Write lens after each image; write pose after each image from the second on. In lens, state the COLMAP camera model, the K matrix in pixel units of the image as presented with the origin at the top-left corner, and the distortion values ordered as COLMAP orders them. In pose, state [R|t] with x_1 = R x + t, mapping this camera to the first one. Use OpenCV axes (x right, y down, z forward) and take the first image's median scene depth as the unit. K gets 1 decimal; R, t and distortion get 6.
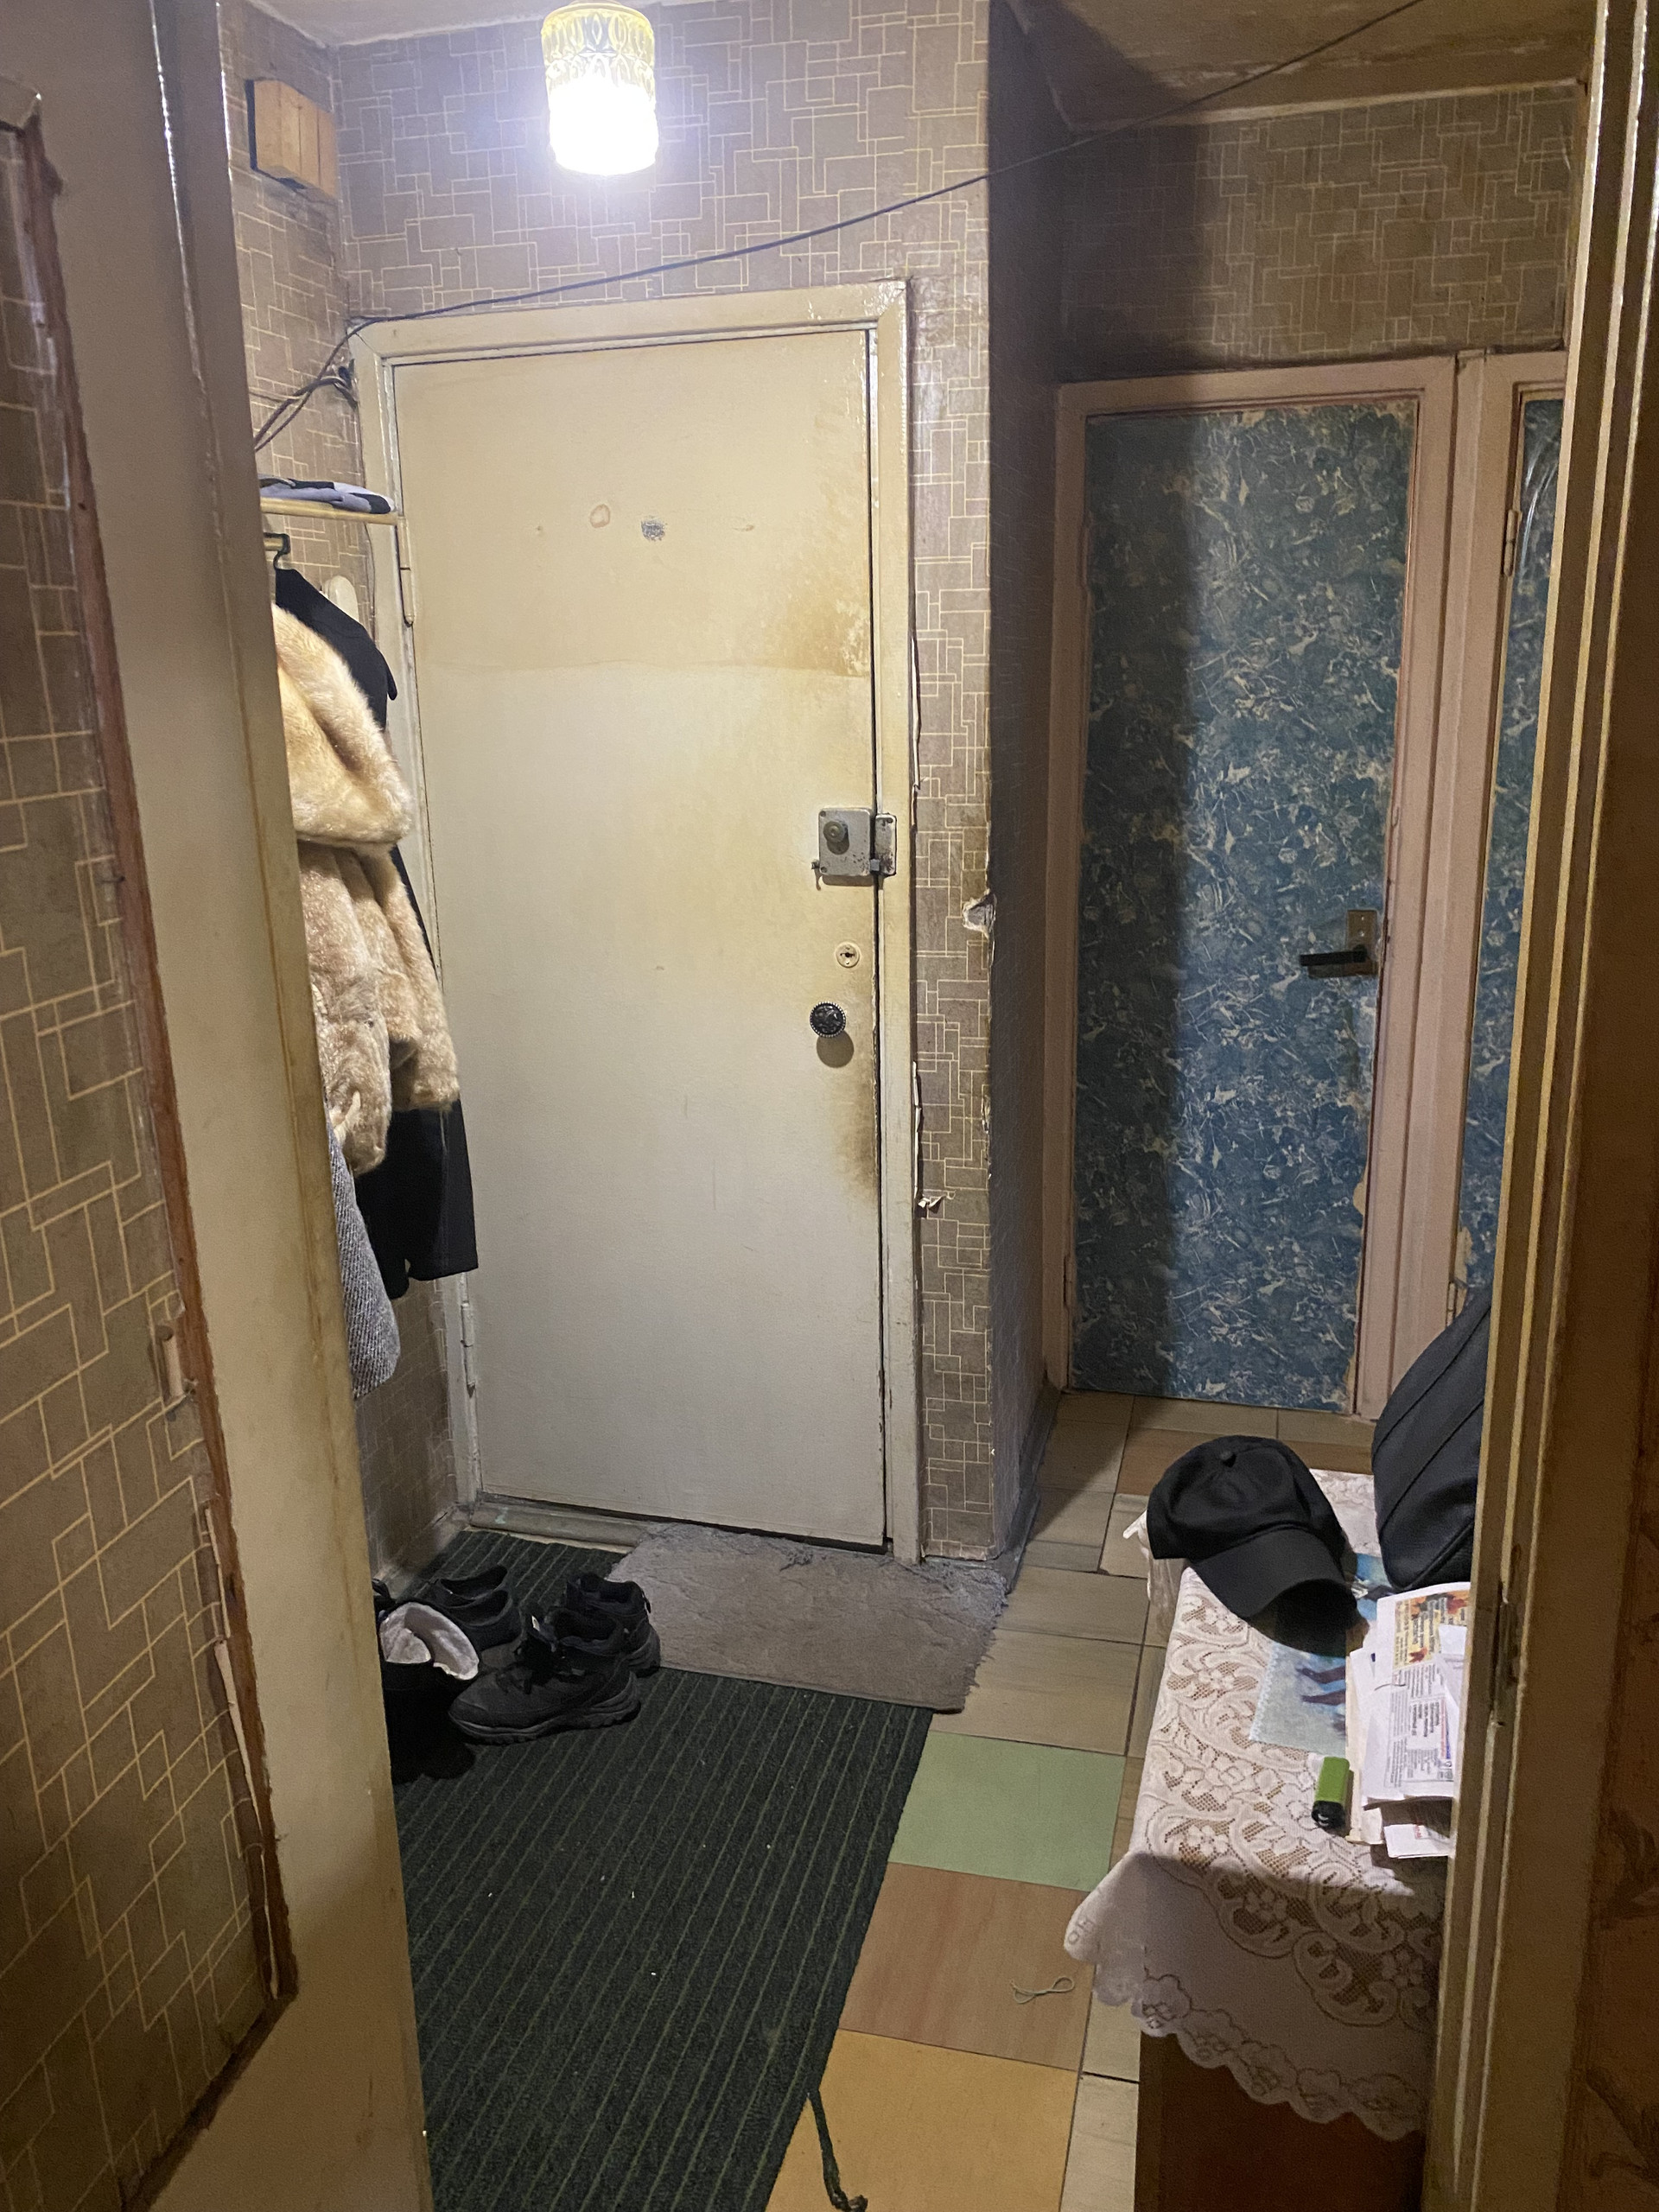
lens RADIAL K [[1701.6, 0, 821.0], [0, 1701.6, 1117.3], [0, 0, 1]] dist [-0.012560, 0.006771]
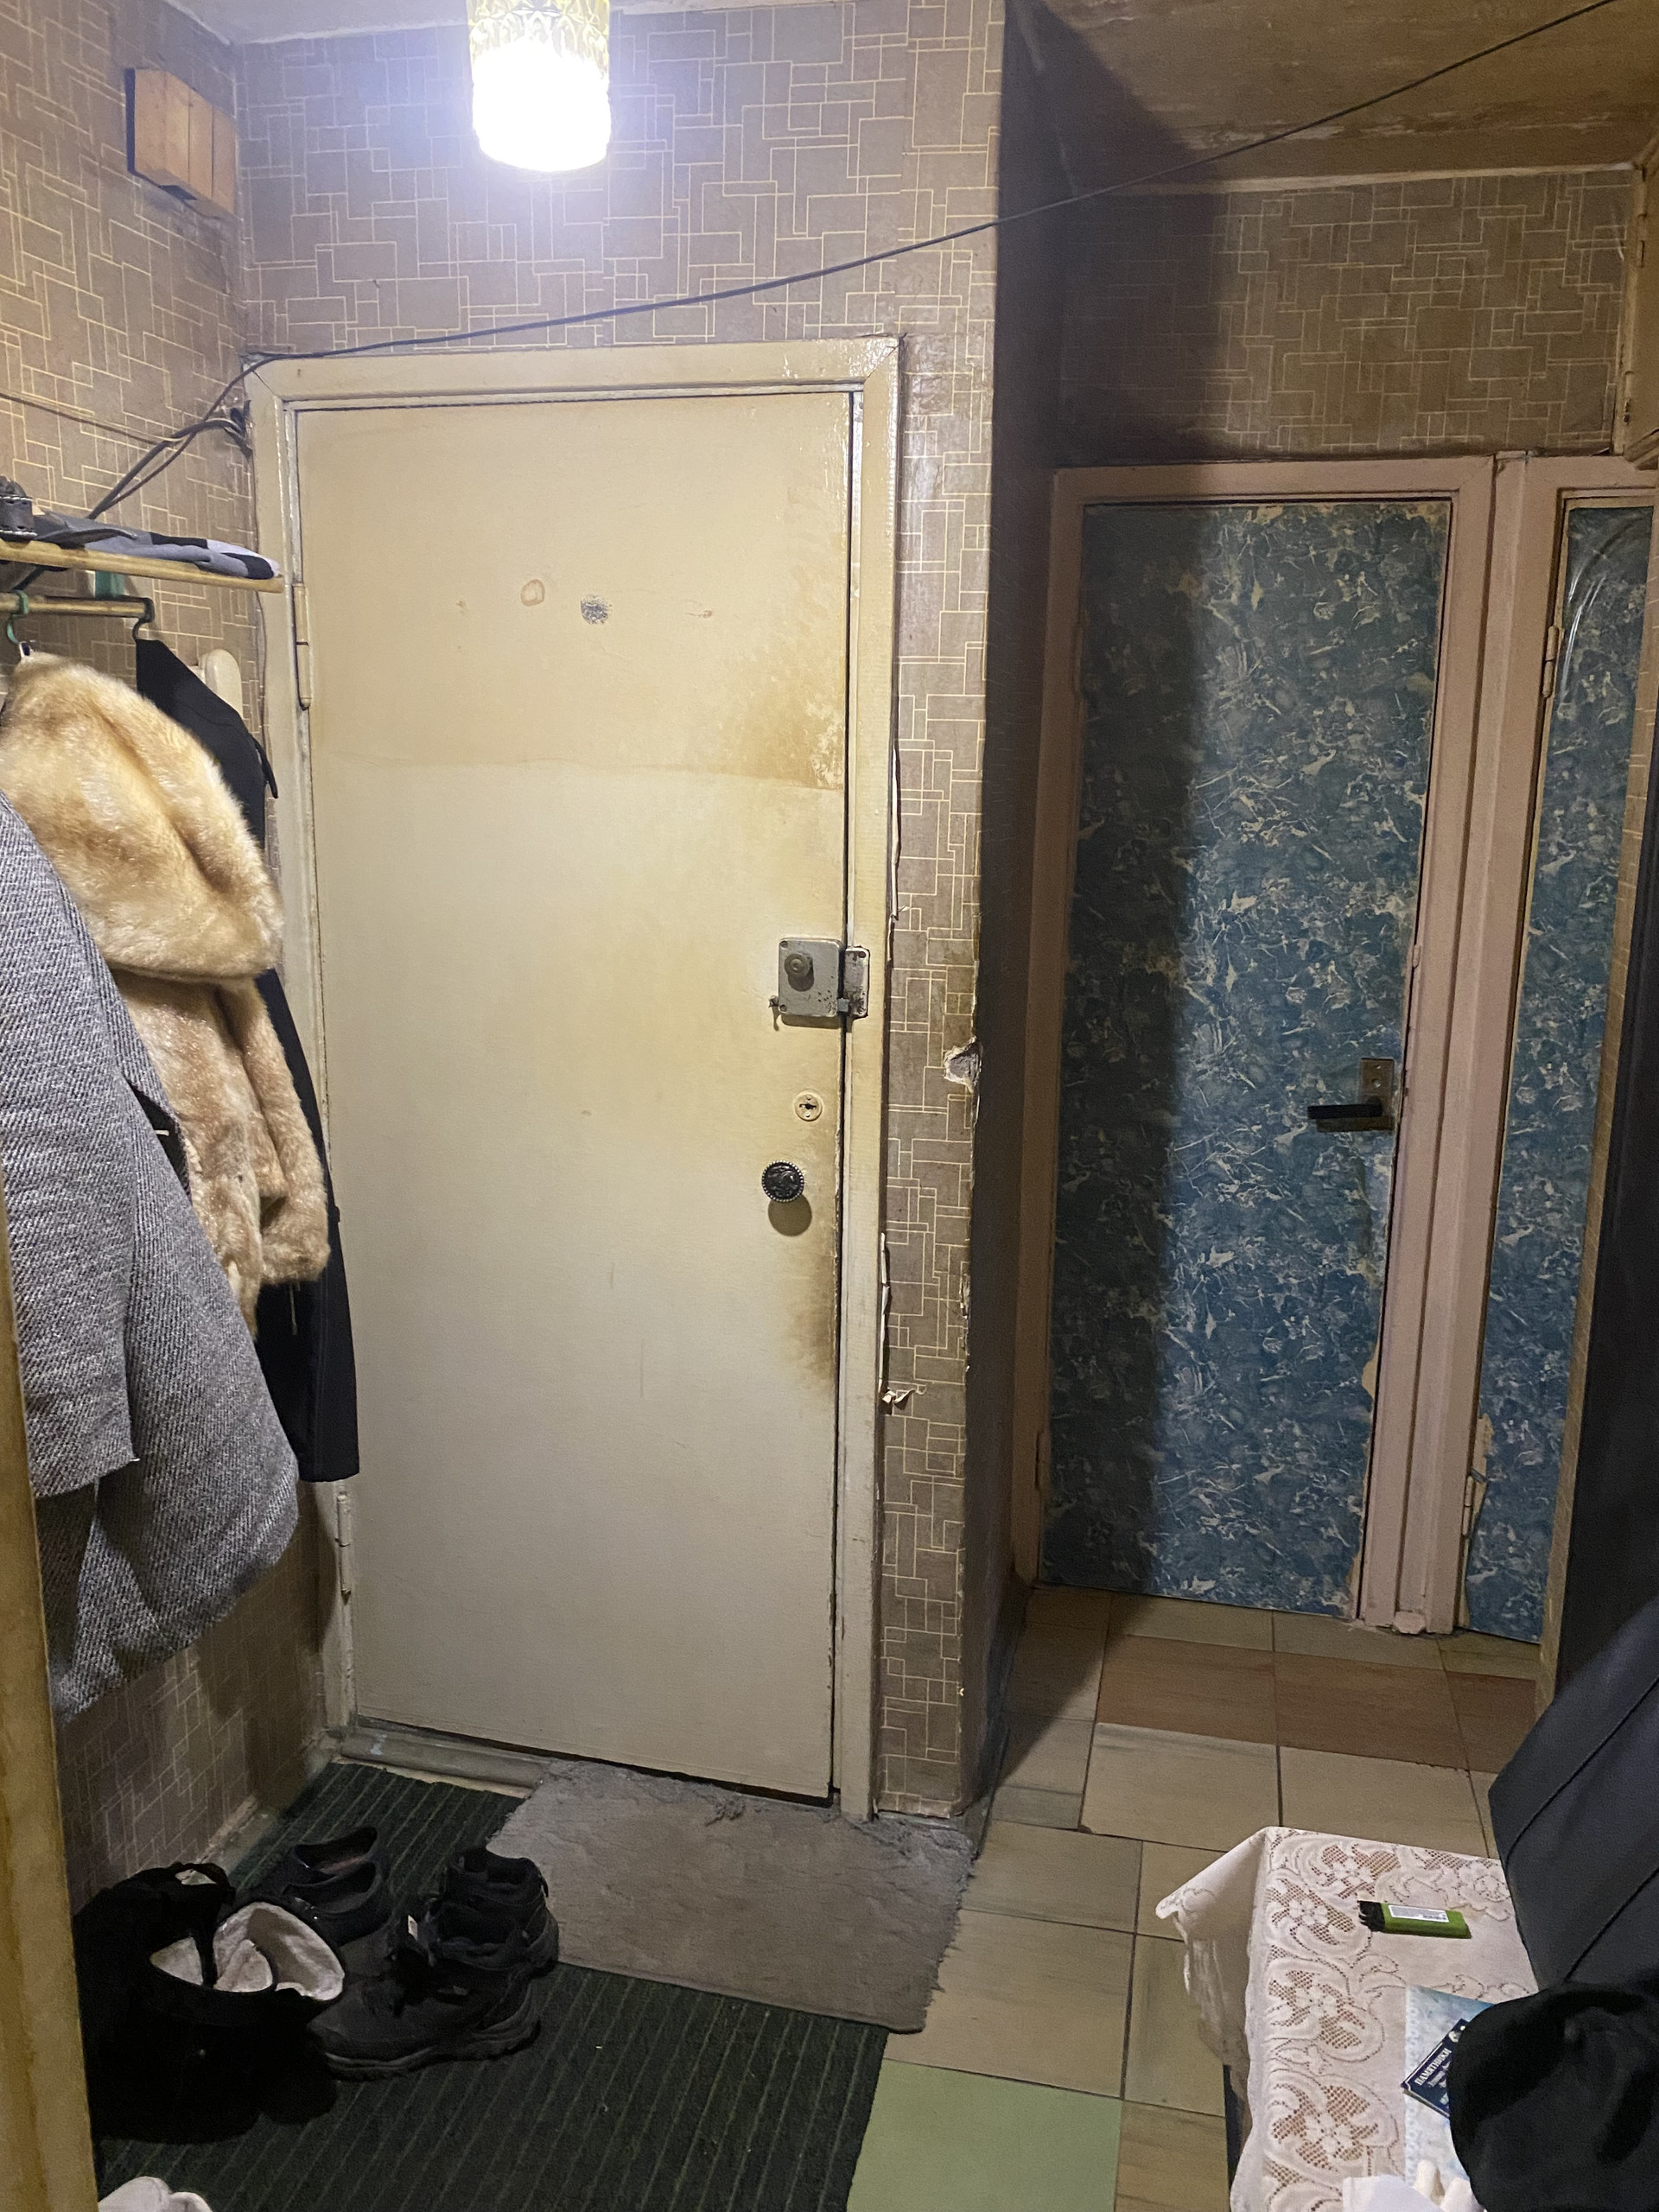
lens RADIAL K [[1701.6, 0, 832.4], [0, 1701.6, 1095.7], [0, 0, 1]] dist [-0.012560, 0.006771]
pose [[0.998625, 0.027497, 0.044642, -0.009580], [-0.024927, 0.998055, -0.057139, -0.050988], [-0.046126, 0.055948, 0.997368, 0.140430]]
